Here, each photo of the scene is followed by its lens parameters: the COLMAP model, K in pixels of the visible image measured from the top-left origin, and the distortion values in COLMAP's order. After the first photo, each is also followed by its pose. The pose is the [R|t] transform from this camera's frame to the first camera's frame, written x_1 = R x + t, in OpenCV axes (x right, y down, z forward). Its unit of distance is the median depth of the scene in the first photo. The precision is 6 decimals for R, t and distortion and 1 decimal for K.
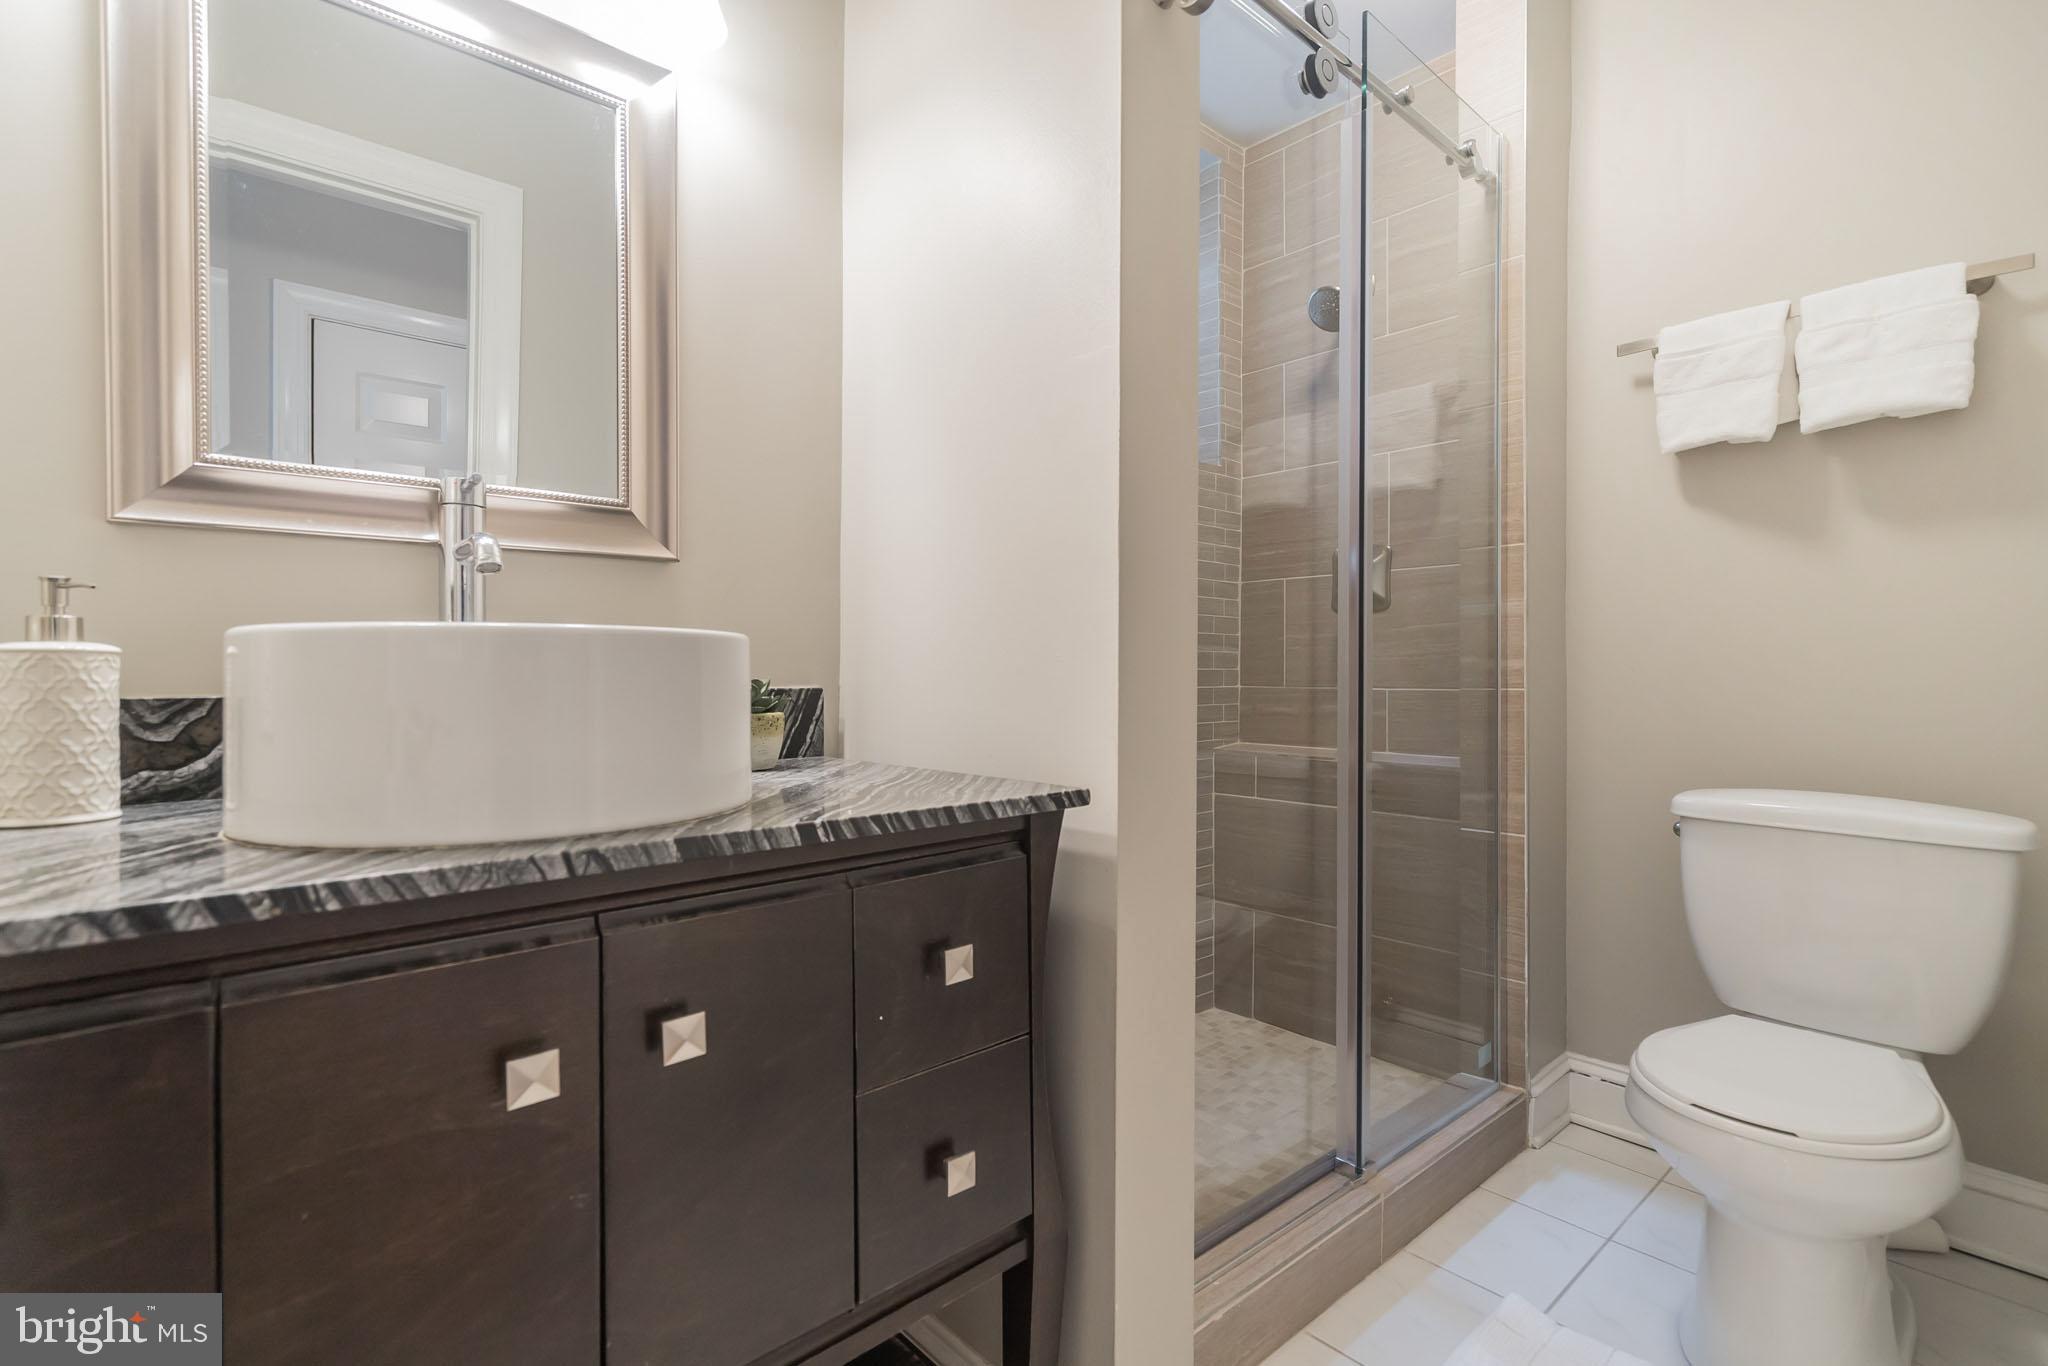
lens RADIAL K [[956.6, 0, 1024.0], [0, 956.6, 683.0], [0, 0, 1]] dist [0.000914, 0.000503]
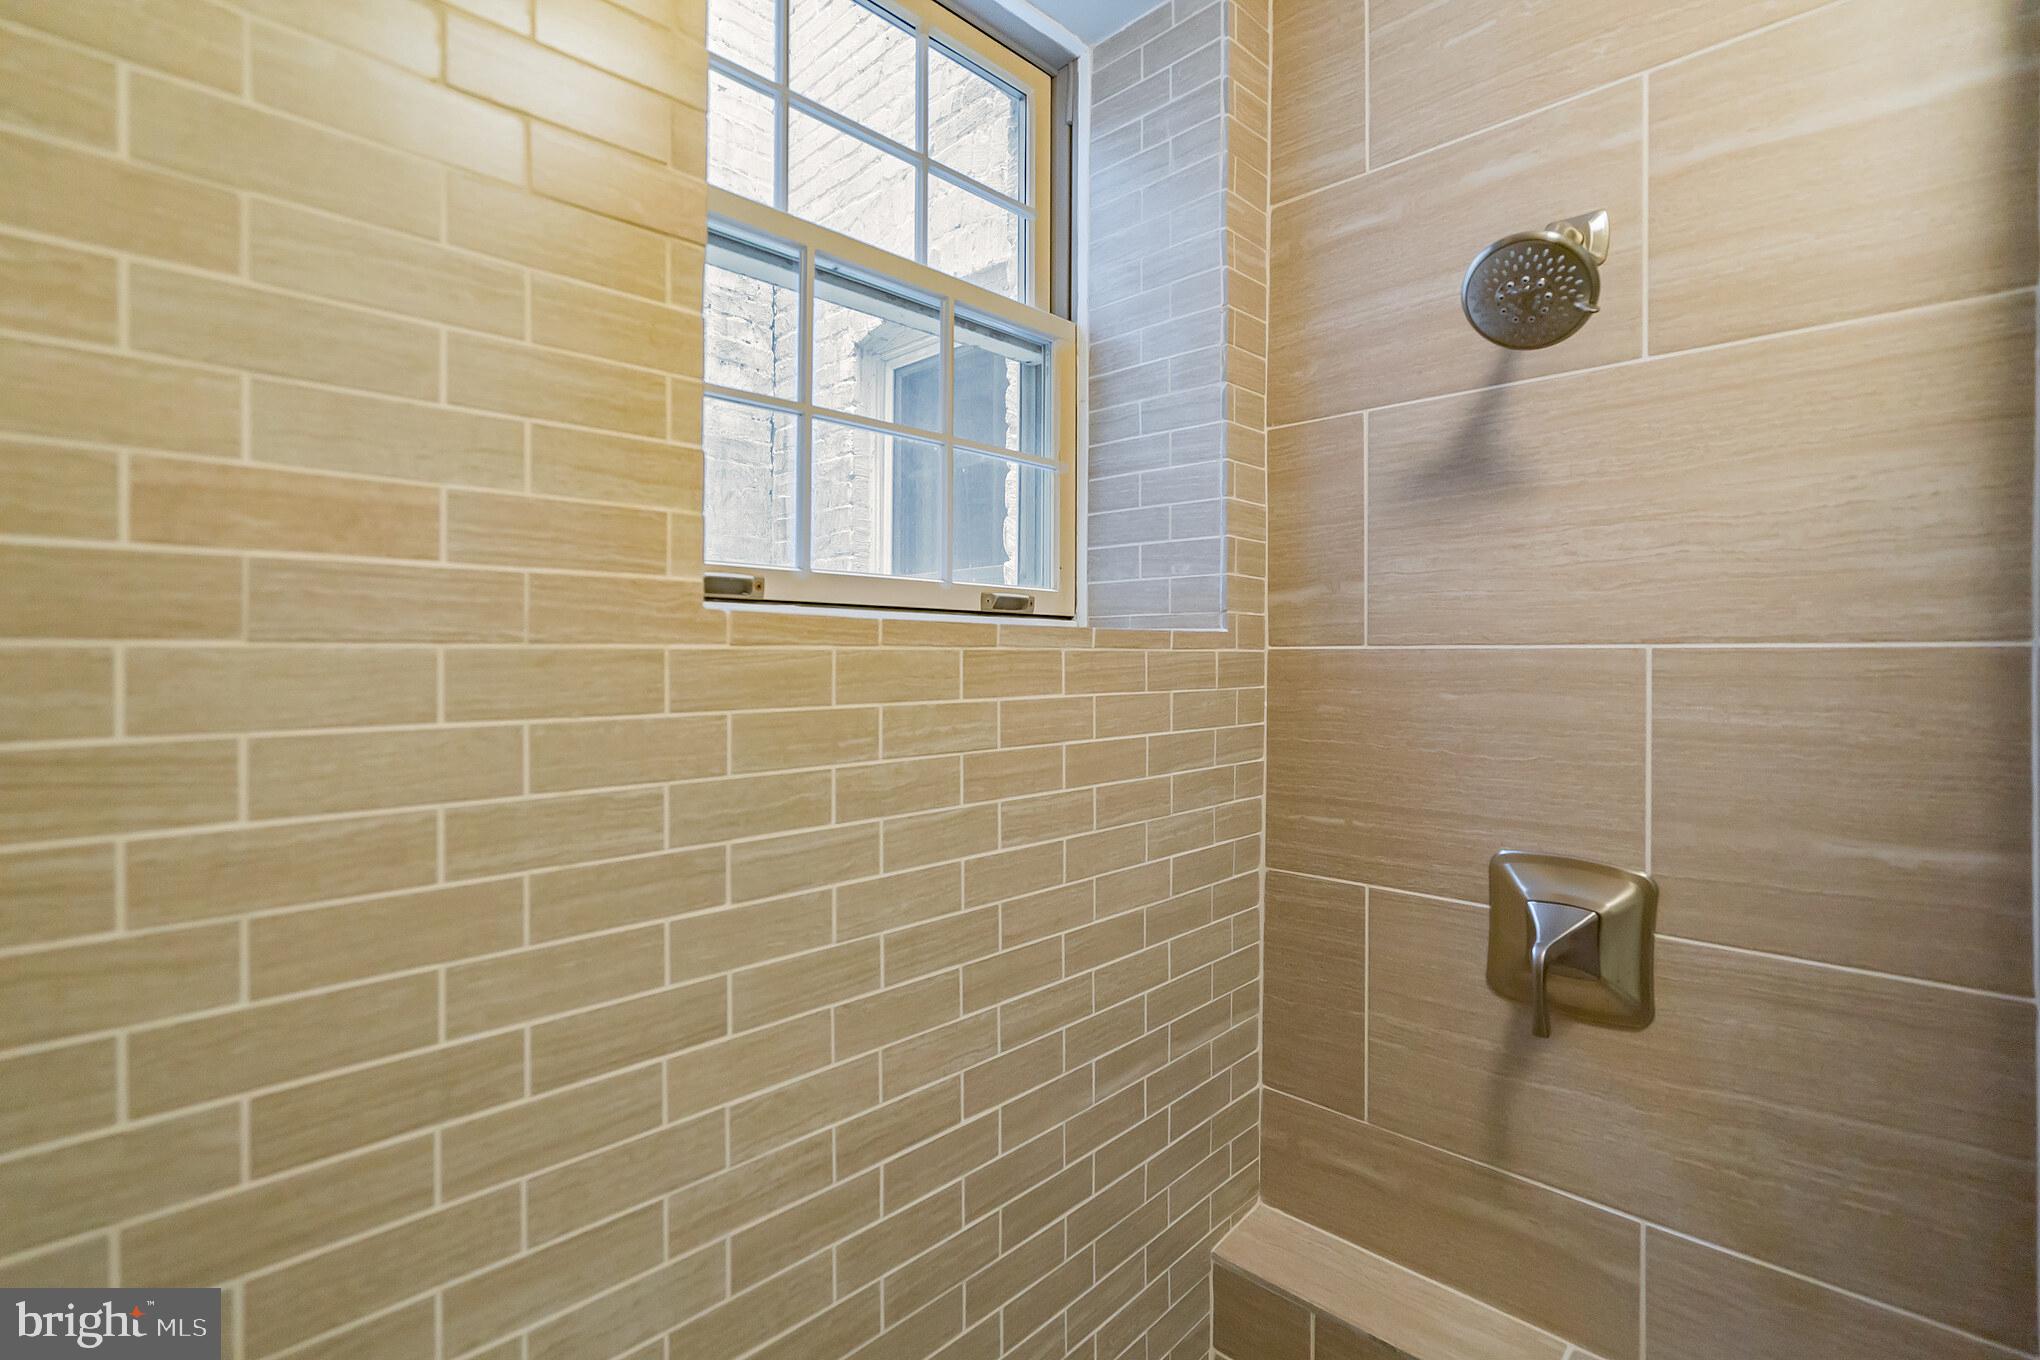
lens RADIAL K [[952.9, 0, 1020.0], [0, 952.9, 680.0], [0, 0, 1]] dist [0.000914, 0.000503]
pose [[0.997803, -0.000072, 0.066253, 0.075899], [-0.000704, 0.999931, 0.011693, -0.206642], [-0.066249, -0.011714, 0.997734, 0.545259]]
